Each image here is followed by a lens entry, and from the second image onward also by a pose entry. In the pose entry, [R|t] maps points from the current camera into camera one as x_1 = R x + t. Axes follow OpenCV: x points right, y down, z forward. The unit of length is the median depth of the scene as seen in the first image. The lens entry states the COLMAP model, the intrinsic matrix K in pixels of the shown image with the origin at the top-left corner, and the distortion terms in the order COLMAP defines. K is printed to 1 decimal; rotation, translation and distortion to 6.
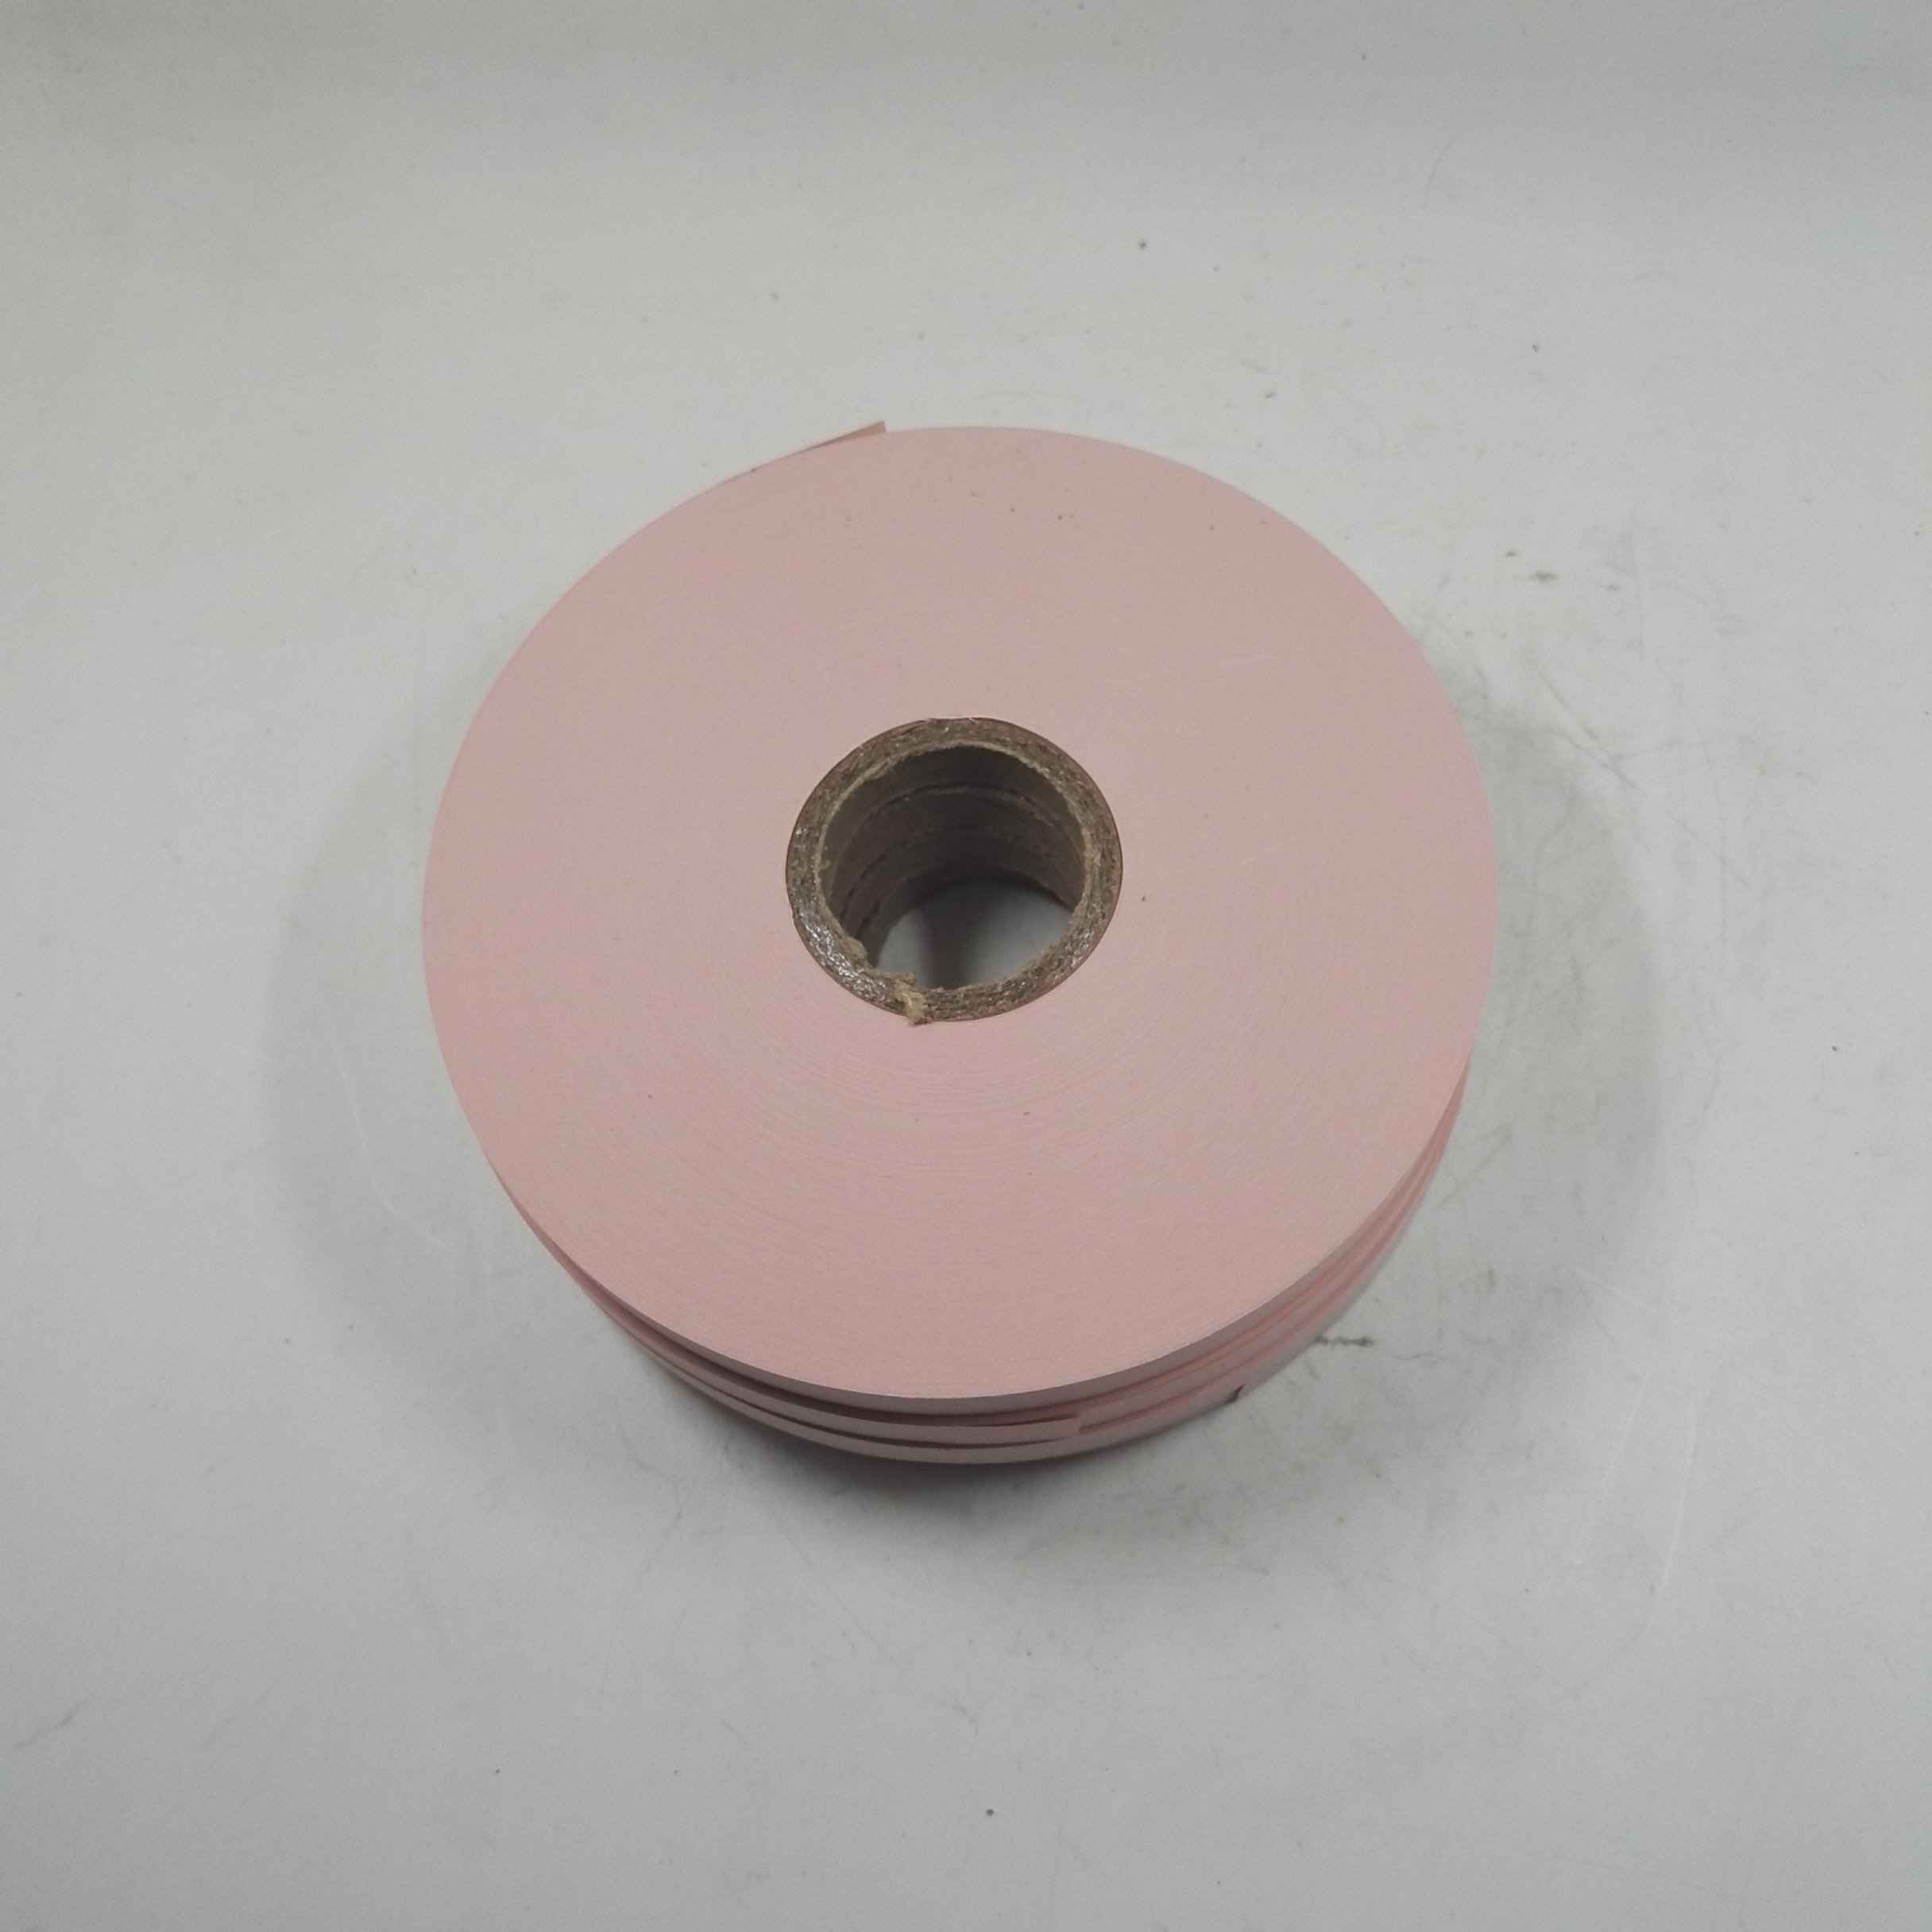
lens RADIAL K [[2323.8, 0, 966.0], [0, 2323.8, 966.0], [0, 0, 1]] dist [-0.010720, 0.085655]
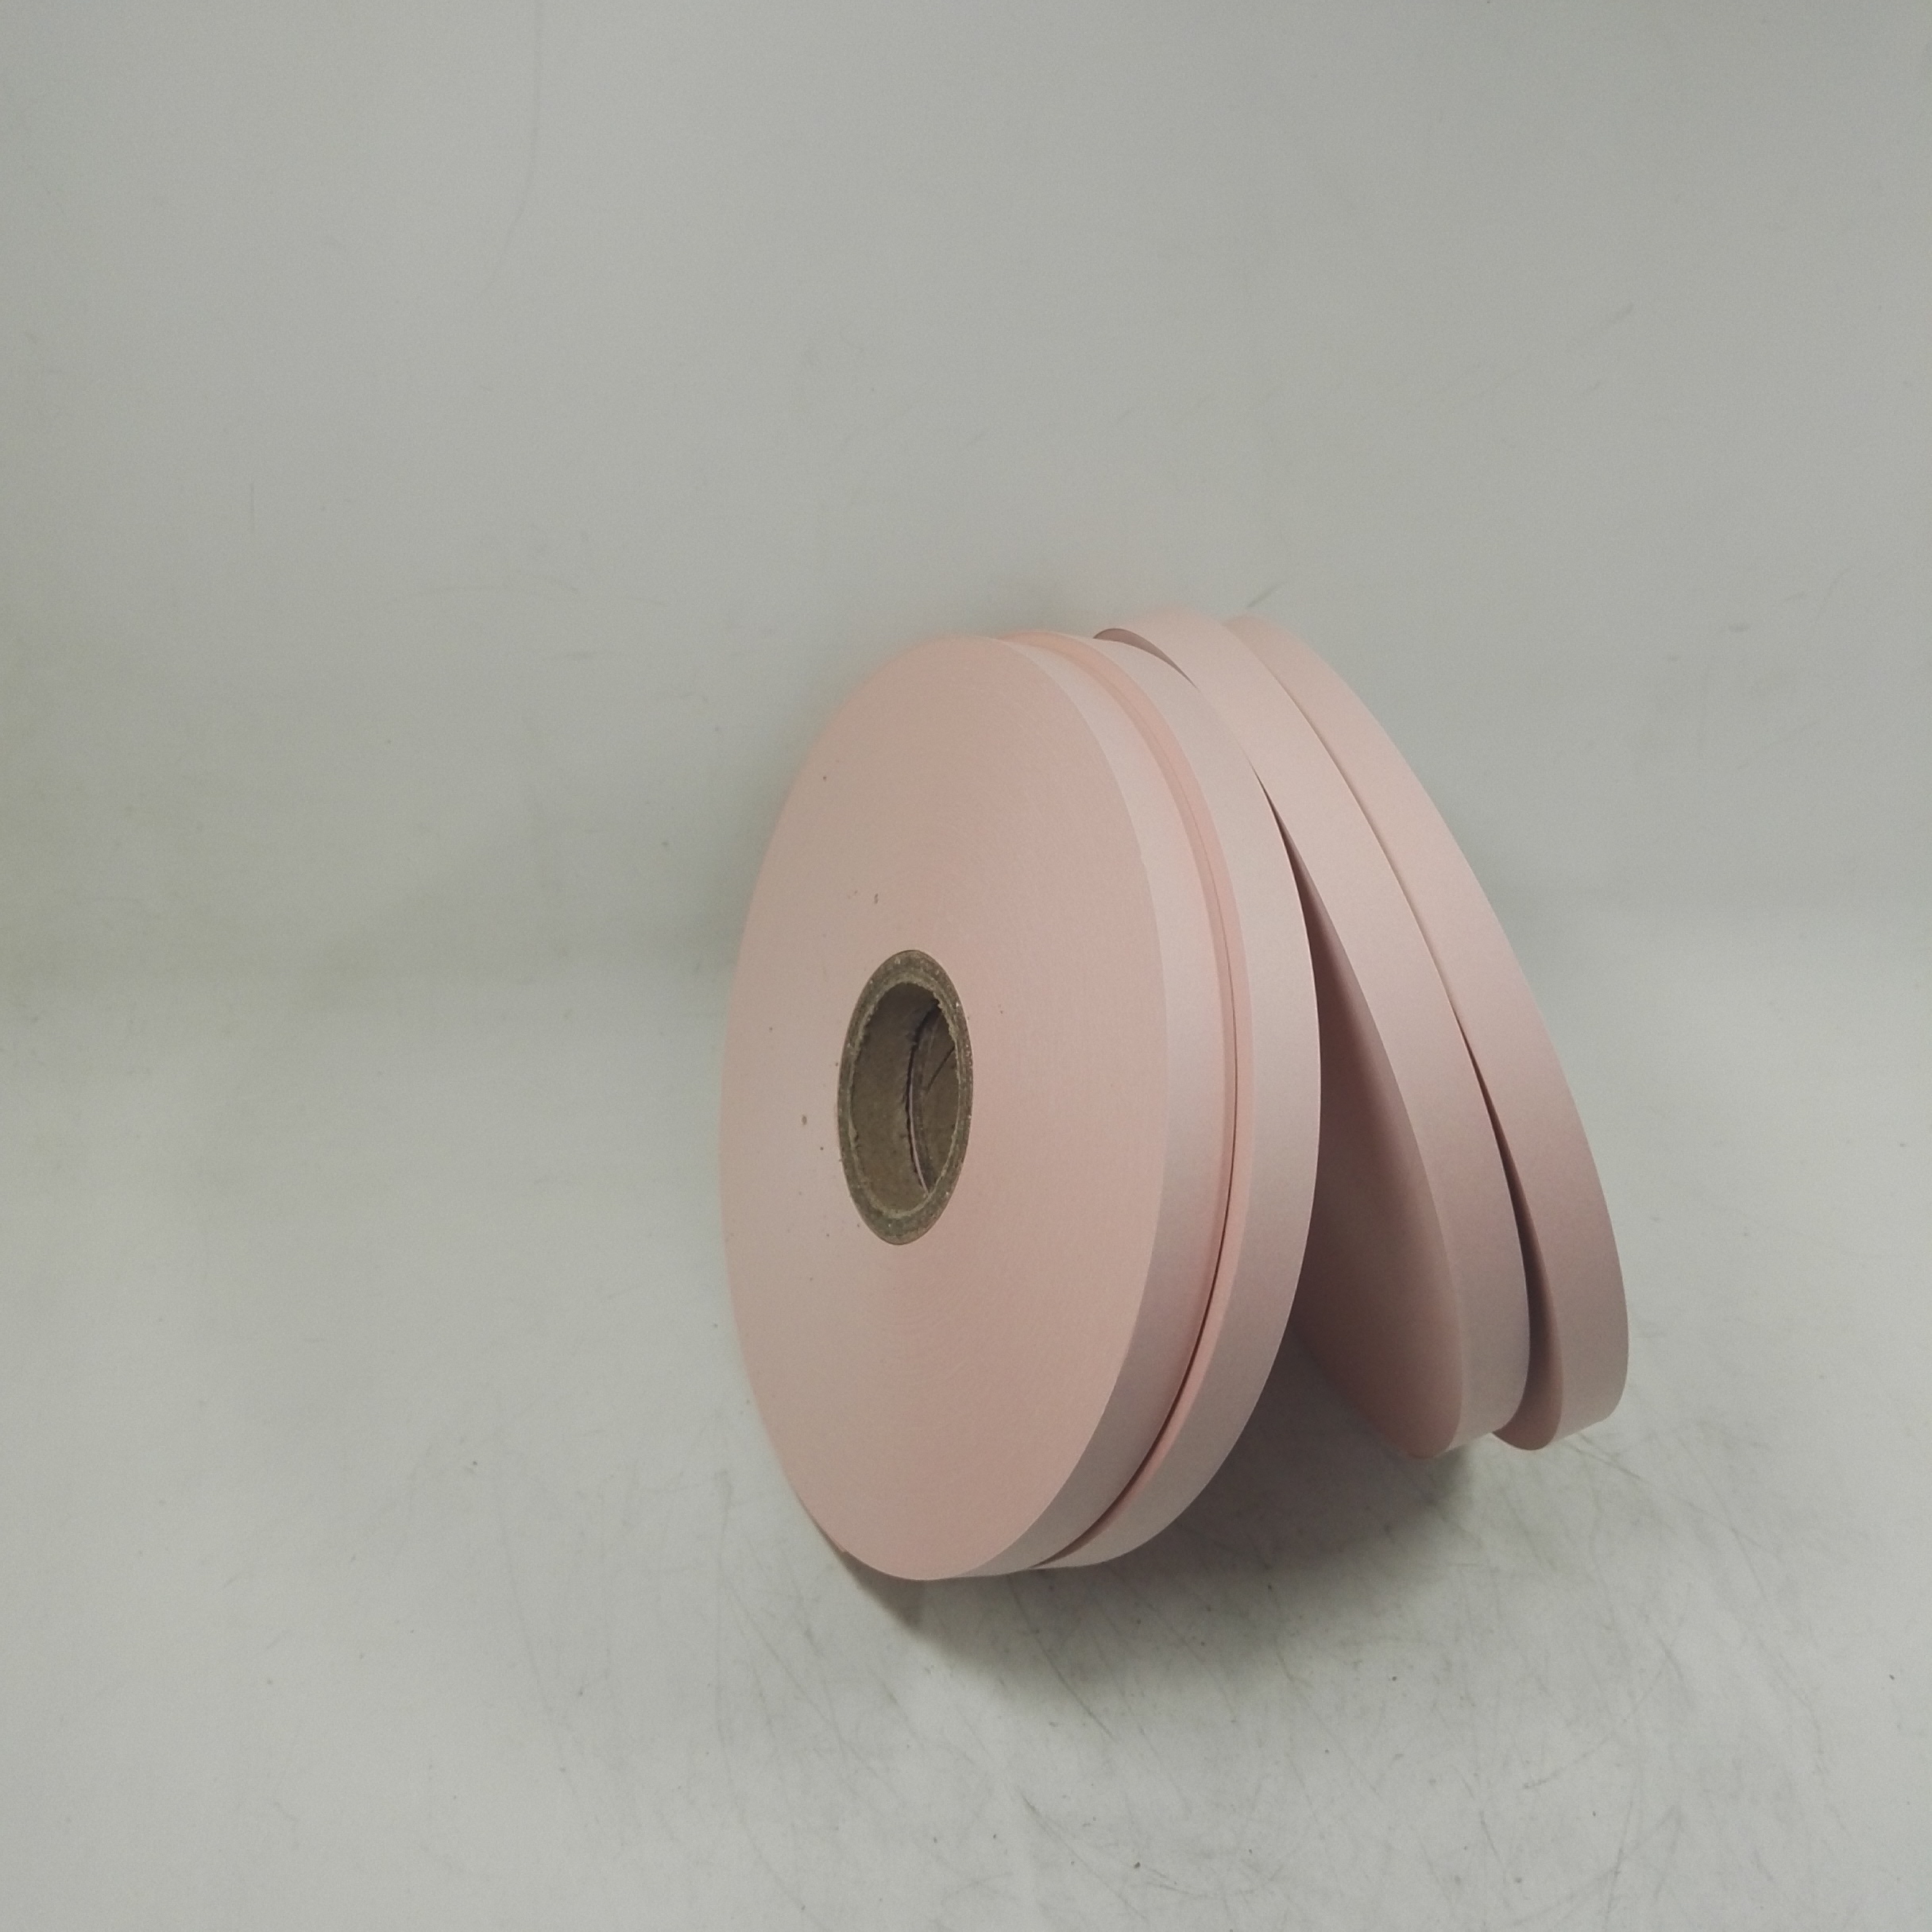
lens RADIAL K [[2323.8, 0, 966.0], [0, 2323.8, 966.0], [0, 0, 1]] dist [-0.010720, 0.085655]
pose [[0.932324, -0.078158, 0.353077, -0.390985], [0.206213, 0.916966, -0.341539, 0.012257], [-0.297066, 0.391234, 0.871027, 0.022517]]
